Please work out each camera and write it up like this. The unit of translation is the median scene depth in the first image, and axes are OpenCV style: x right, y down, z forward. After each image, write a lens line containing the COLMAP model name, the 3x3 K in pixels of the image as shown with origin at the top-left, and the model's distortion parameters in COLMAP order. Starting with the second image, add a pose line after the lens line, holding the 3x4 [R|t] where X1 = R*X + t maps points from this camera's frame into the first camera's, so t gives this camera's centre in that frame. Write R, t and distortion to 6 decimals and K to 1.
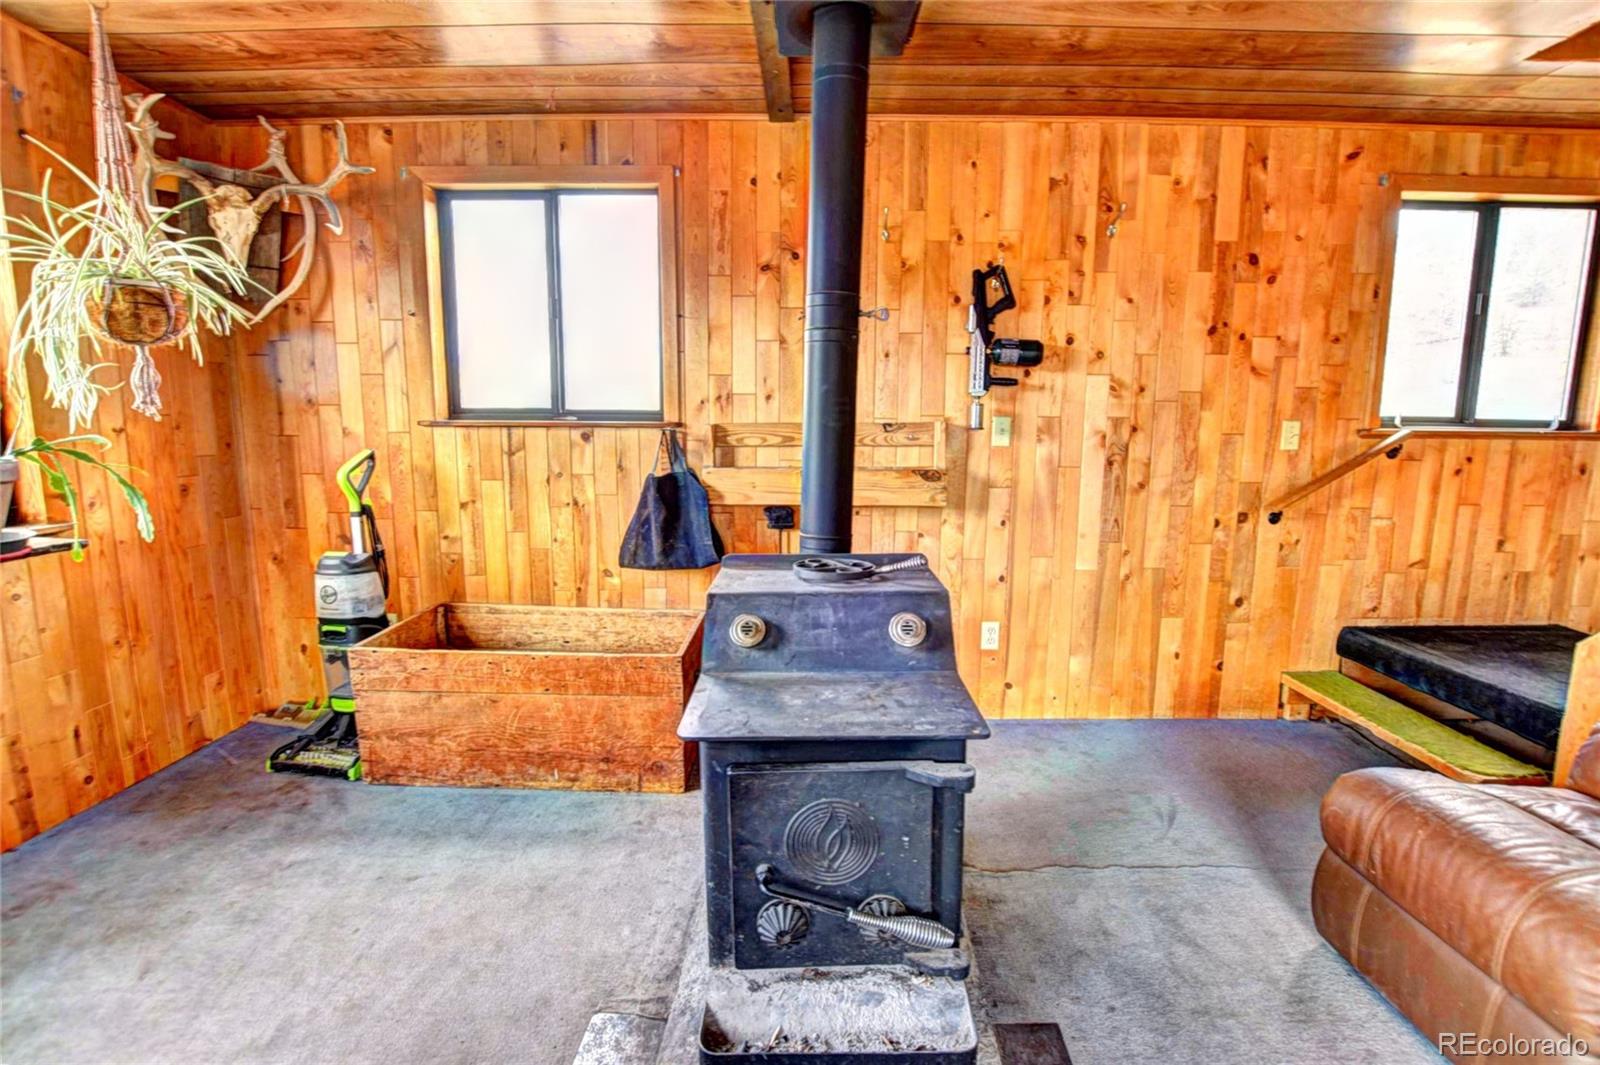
lens RADIAL K [[727.8, 0, 805.3], [0, 727.8, 537.0], [0, 0, 1]] dist [-0.027510, 0.000205]
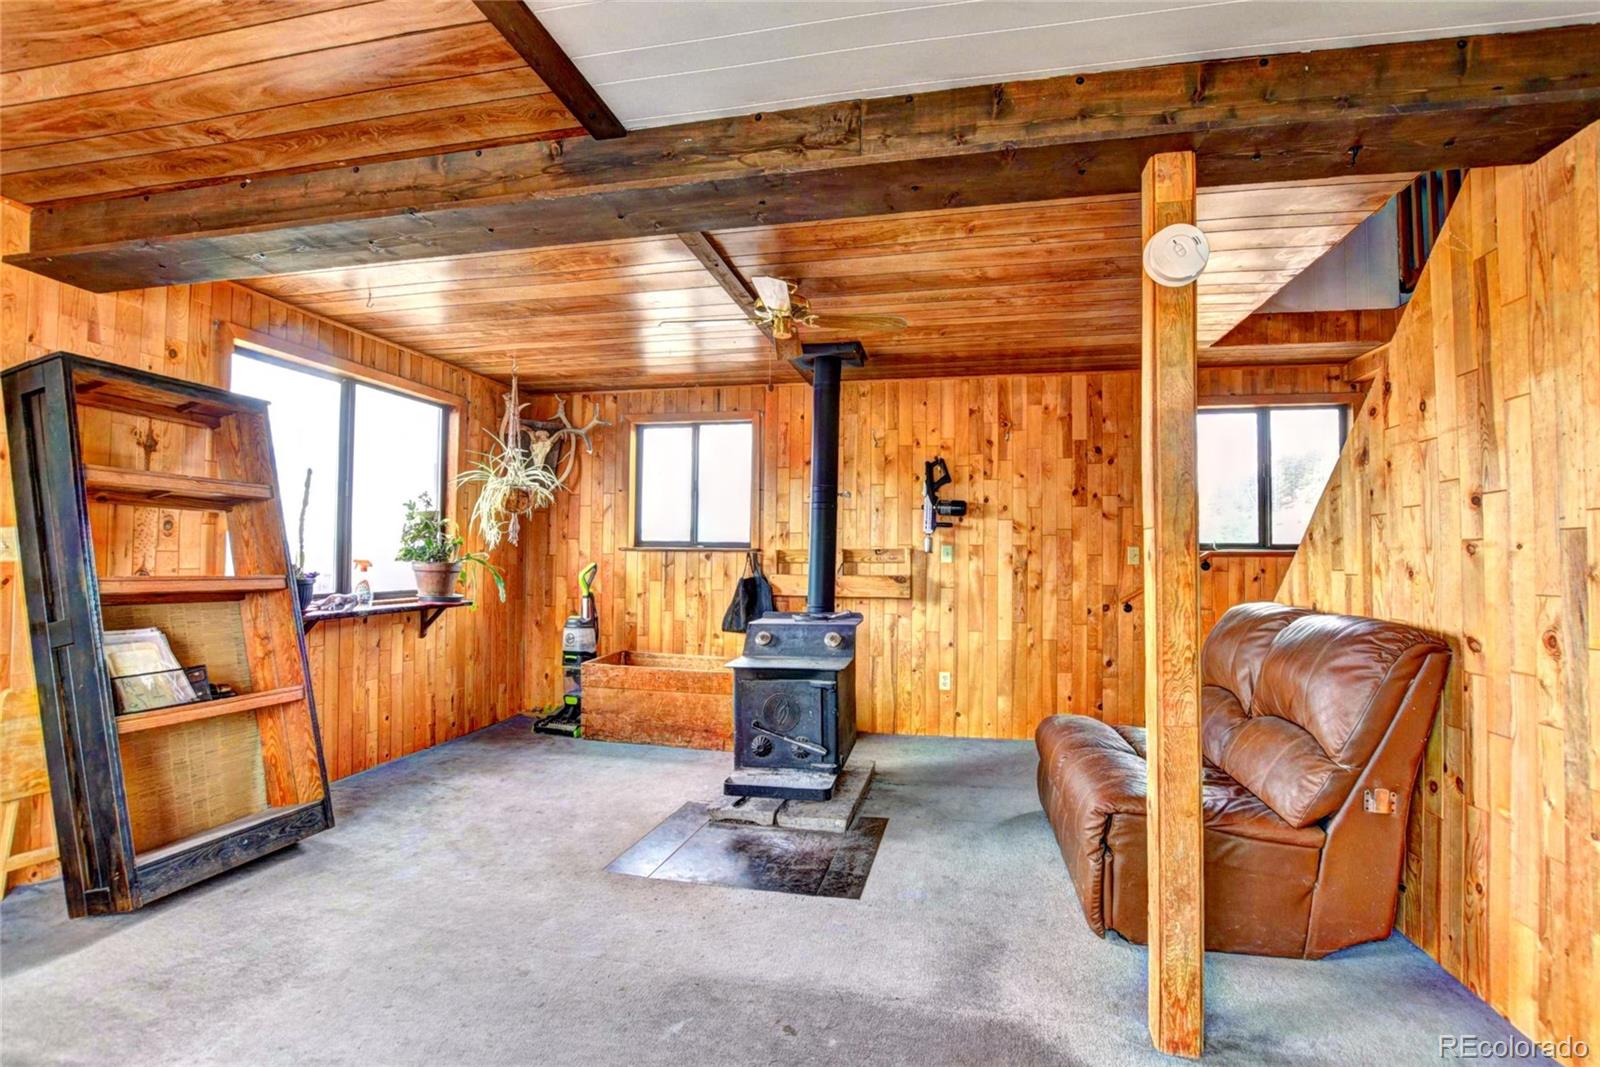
lens RADIAL K [[727.8, 0, 800.3], [0, 727.8, 534.1], [0, 0, 1]] dist [-0.027510, 0.000205]
pose [[0.980973, -0.004732, -0.194088, 0.273446], [-0.030325, 0.983698, -0.177252, 0.119669], [0.191763, 0.179765, 0.964838, -0.703421]]
